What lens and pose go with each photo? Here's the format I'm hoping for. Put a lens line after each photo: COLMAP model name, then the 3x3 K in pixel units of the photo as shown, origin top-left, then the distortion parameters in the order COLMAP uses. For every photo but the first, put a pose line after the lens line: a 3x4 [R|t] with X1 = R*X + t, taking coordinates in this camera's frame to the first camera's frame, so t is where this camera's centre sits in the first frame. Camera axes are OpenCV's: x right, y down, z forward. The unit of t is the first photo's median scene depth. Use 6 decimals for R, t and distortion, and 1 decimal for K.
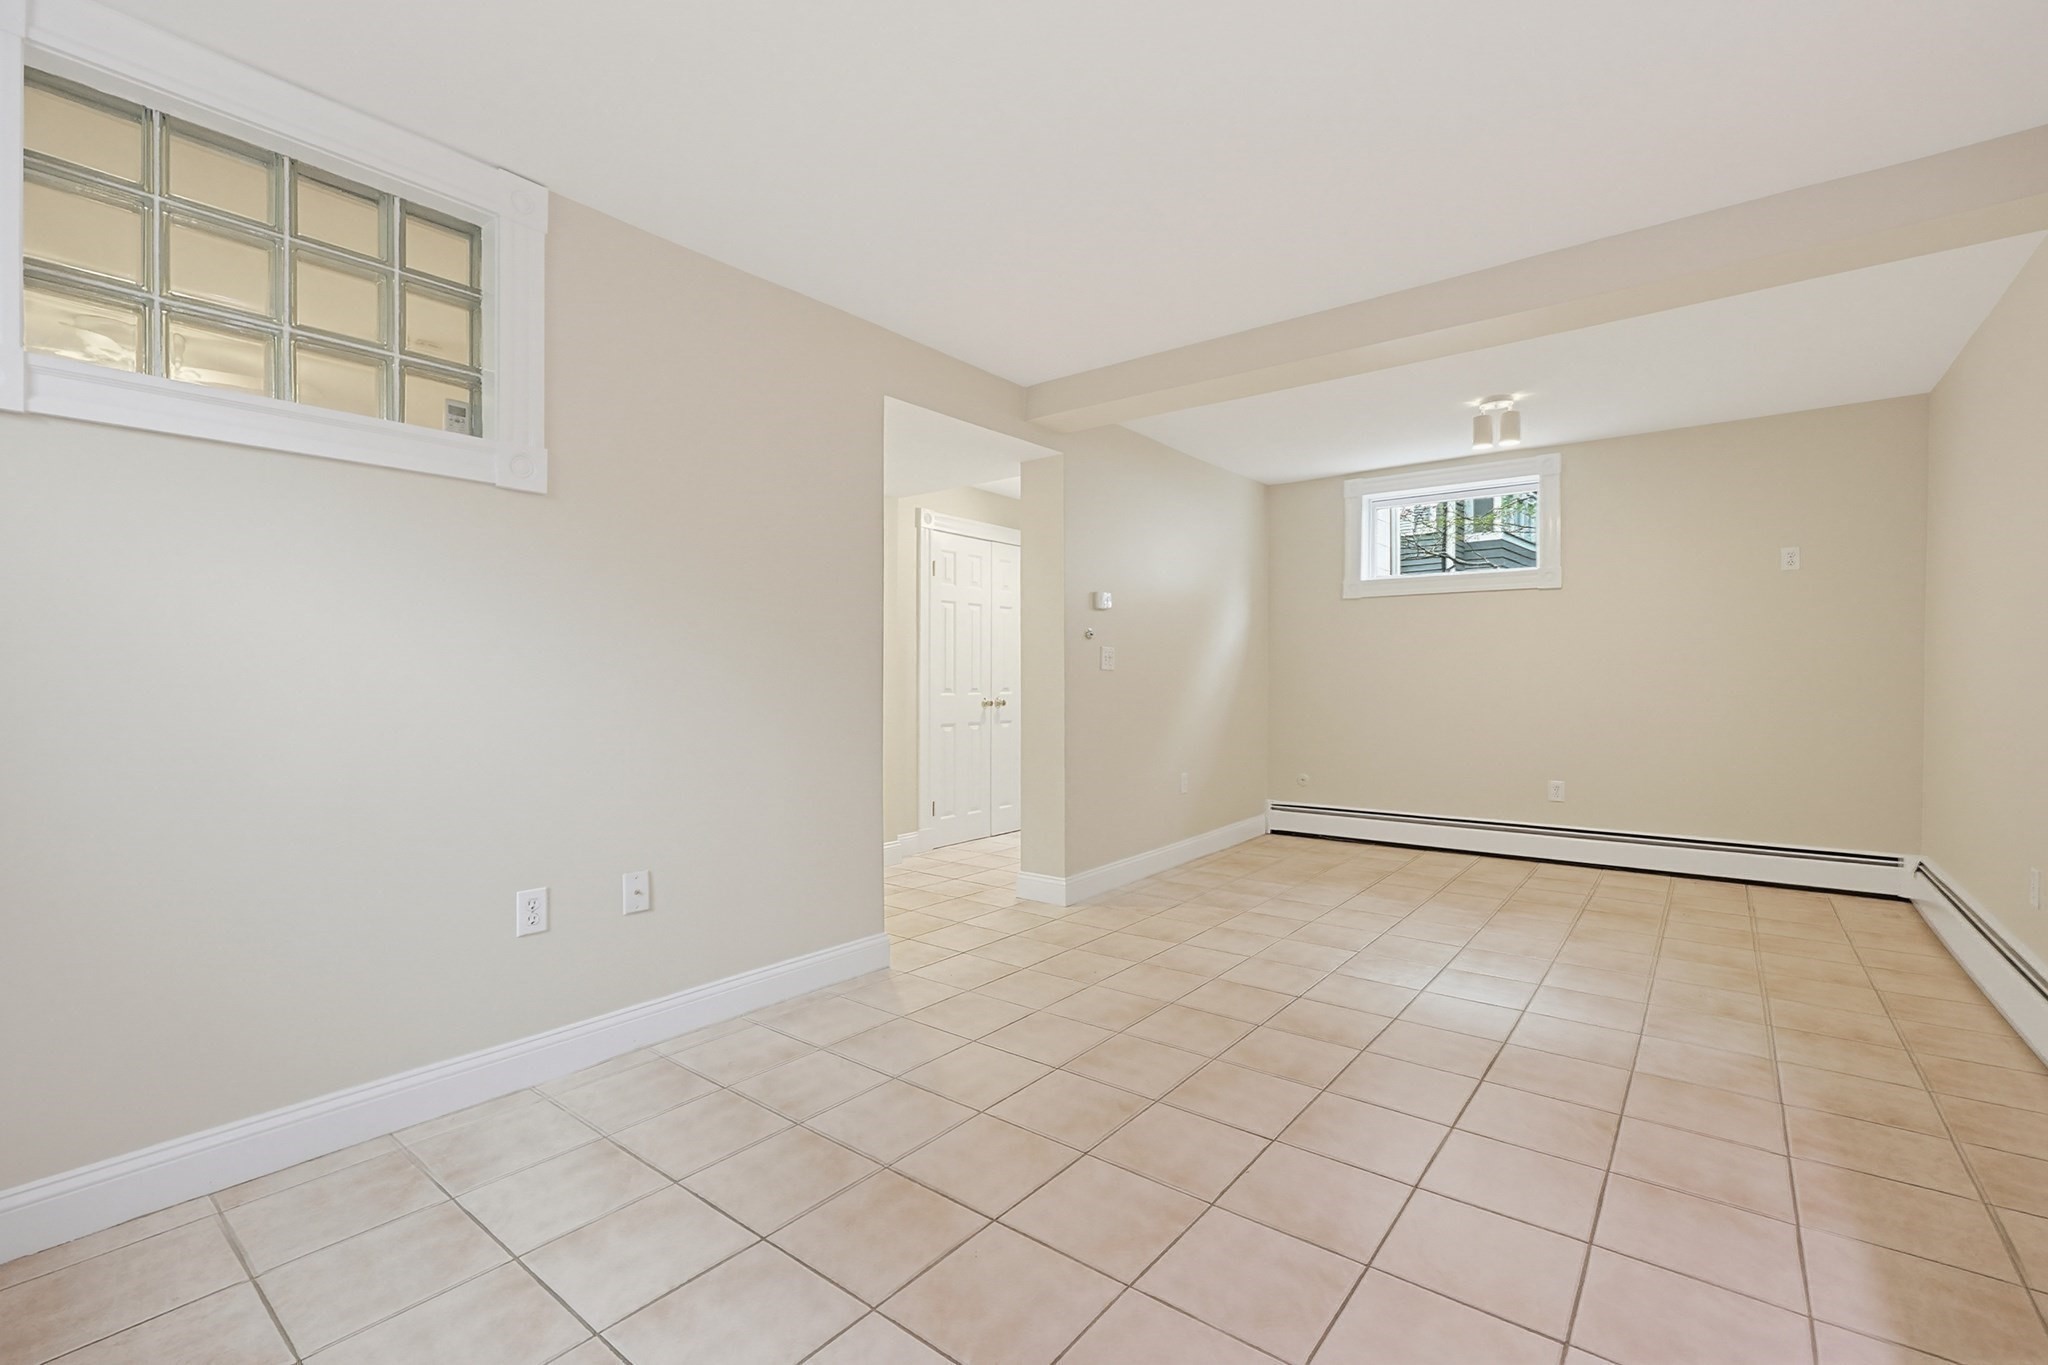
lens RADIAL K [[883.1, 0, 1048.0], [0, 883.1, 673.4], [0, 0, 1]] dist [0.001112, -0.000021]
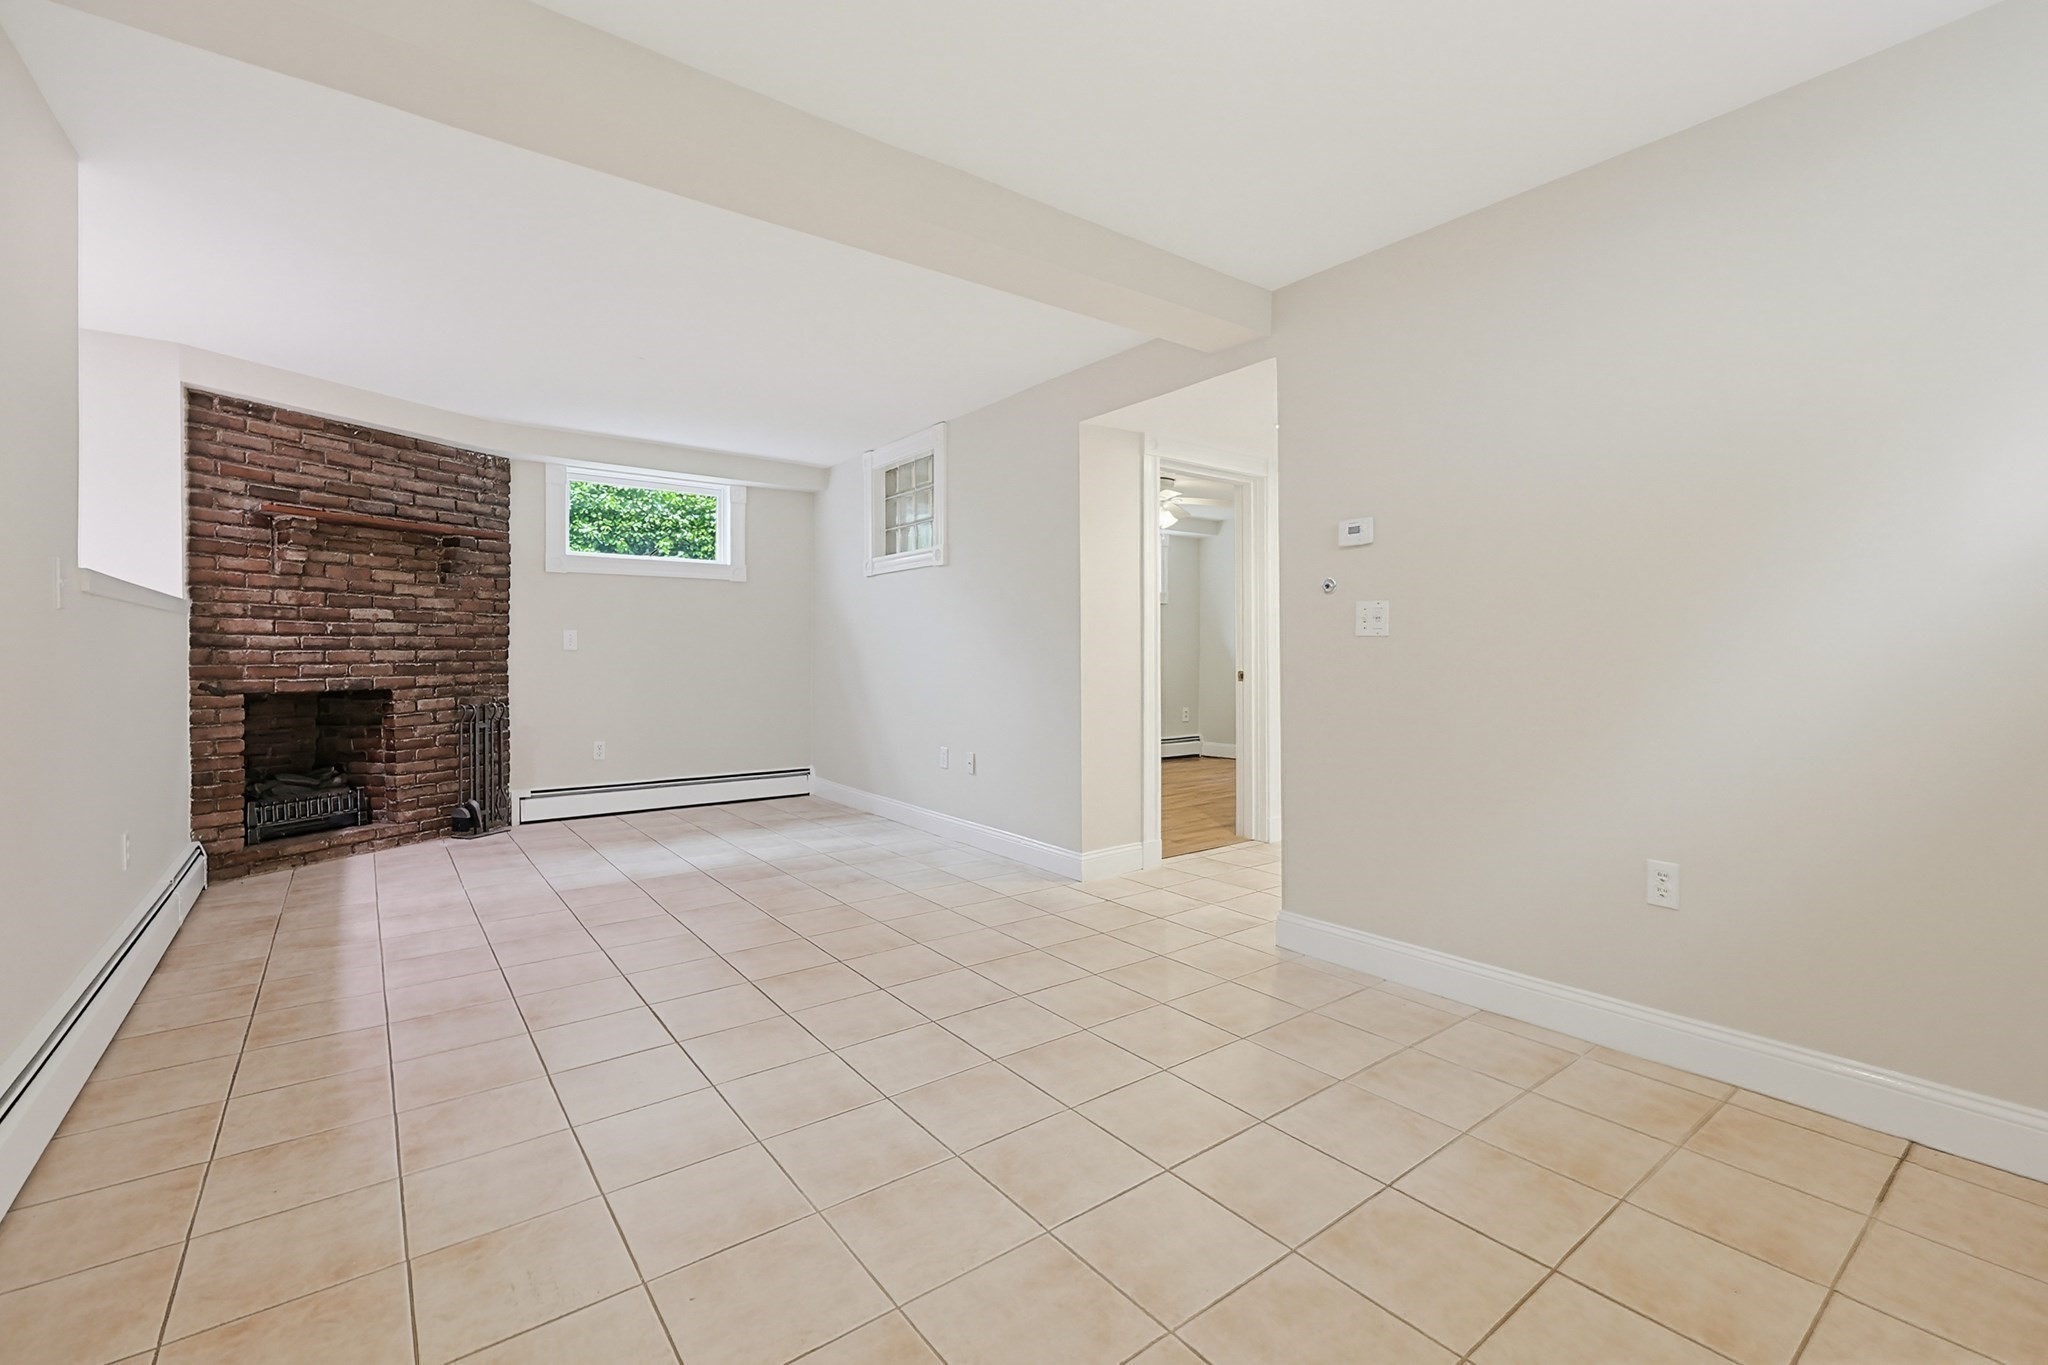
lens RADIAL K [[883.1, 0, 1048.0], [0, 883.1, 673.4], [0, 0, 1]] dist [0.001112, -0.000021]
pose [[-0.249390, 0.024659, -0.968089, 1.422037], [0.006323, 0.999696, 0.023835, 0.009684], [0.968383, -0.000177, -0.249470, 1.748582]]
